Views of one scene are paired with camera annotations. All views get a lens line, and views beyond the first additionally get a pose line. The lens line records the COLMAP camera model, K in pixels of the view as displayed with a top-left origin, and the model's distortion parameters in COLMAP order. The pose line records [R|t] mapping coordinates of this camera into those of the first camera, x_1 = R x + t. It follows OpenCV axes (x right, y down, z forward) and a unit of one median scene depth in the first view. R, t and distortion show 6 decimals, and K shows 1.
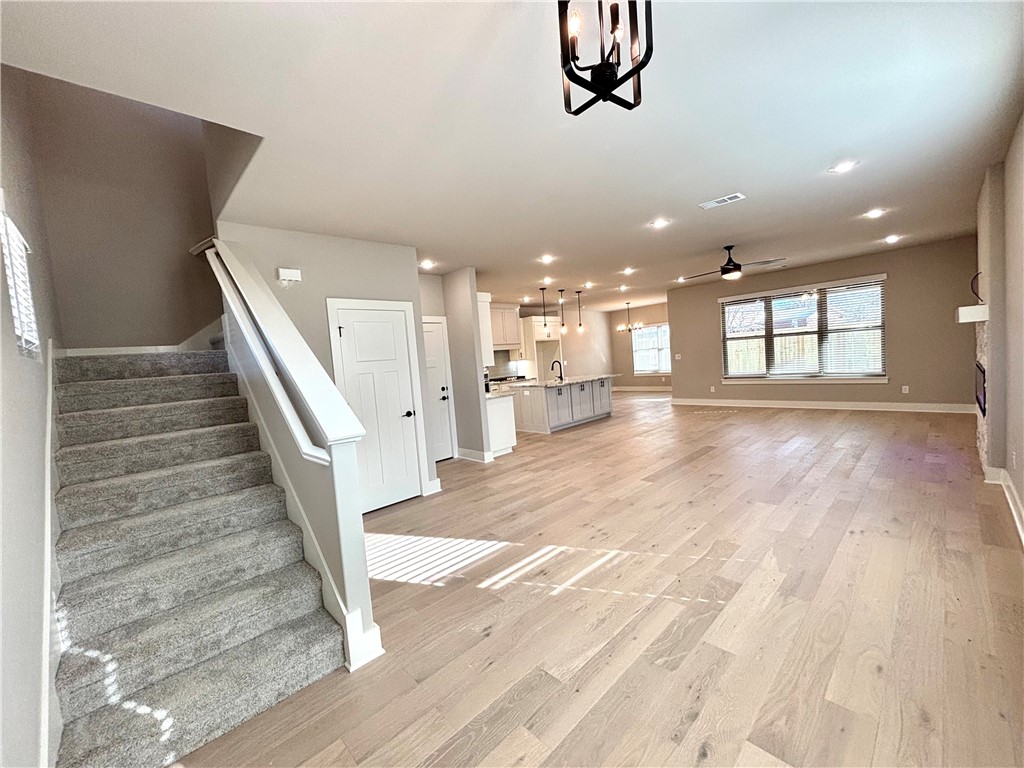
lens RADIAL K [[412.1, 0, 509.2], [0, 412.1, 385.1], [0, 0, 1]] dist [-0.000210, 0.000279]
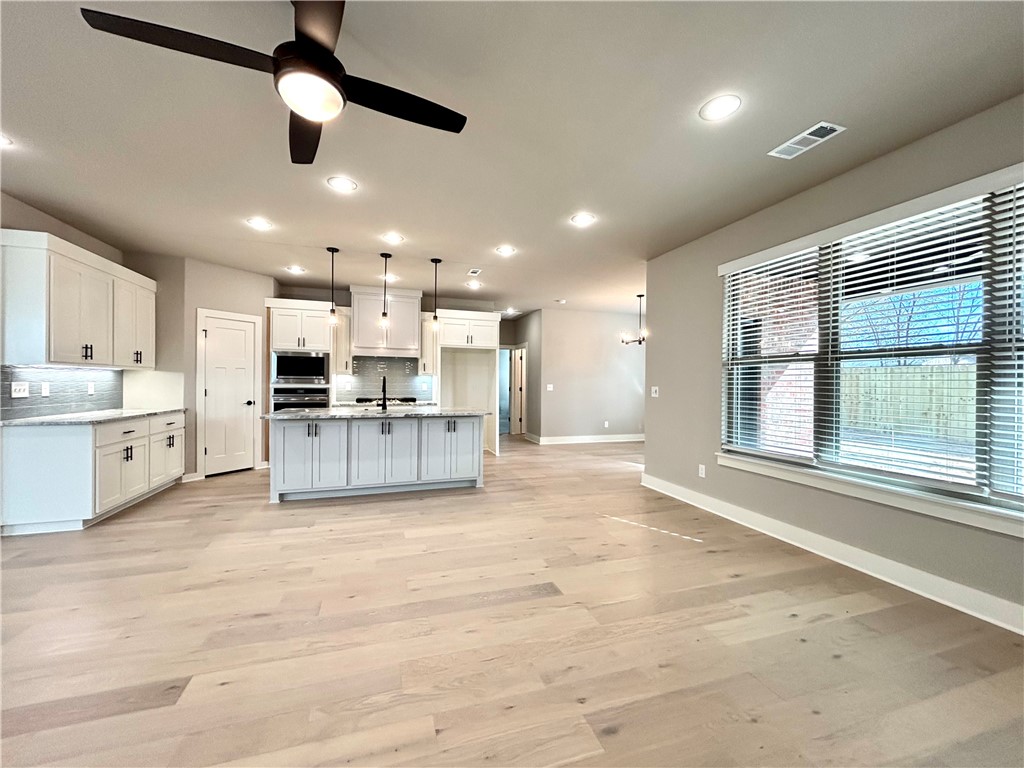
lens RADIAL K [[412.1, 0, 509.7], [0, 412.1, 386.1], [0, 0, 1]] dist [-0.000210, 0.000279]
pose [[0.895199, 0.090592, -0.436362, 0.558395], [-0.108844, 0.993914, -0.016950, -0.058159], [0.432171, 0.062668, 0.899611, 0.572384]]
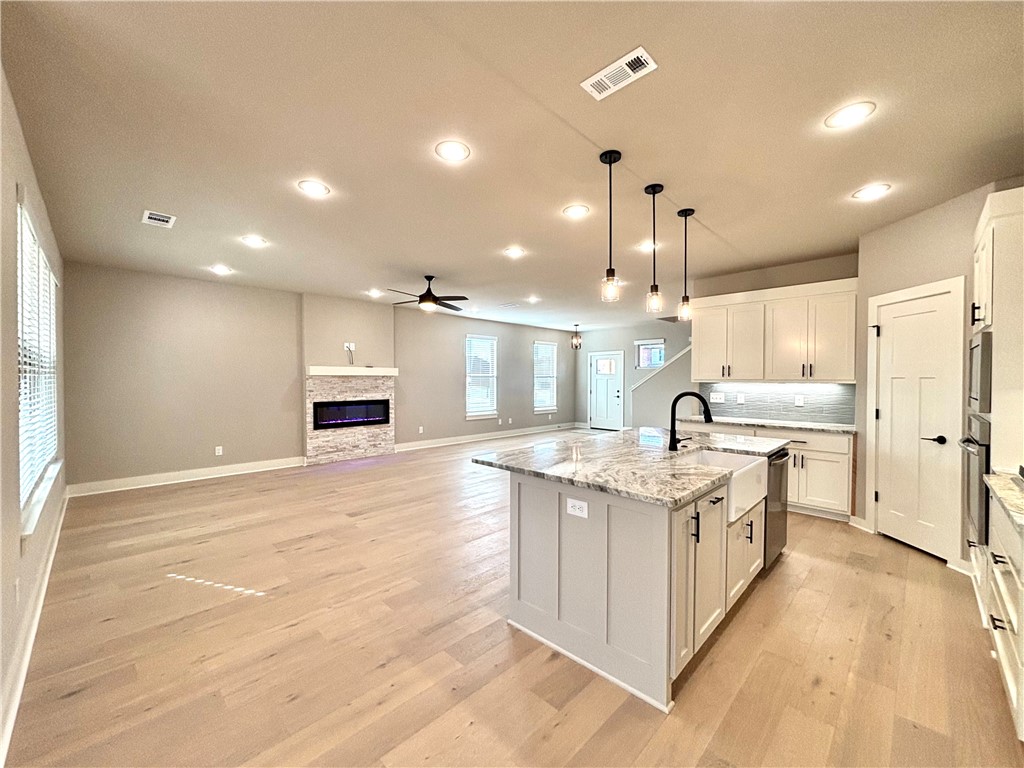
lens RADIAL K [[412.1, 0, 509.7], [0, 412.1, 383.9], [0, 0, 1]] dist [-0.000210, 0.000279]
pose [[-0.996700, 0.077525, -0.024045, 0.271152], [0.075315, 0.993769, 0.082160, -0.106972], [0.030265, 0.080078, -0.996329, 1.370275]]
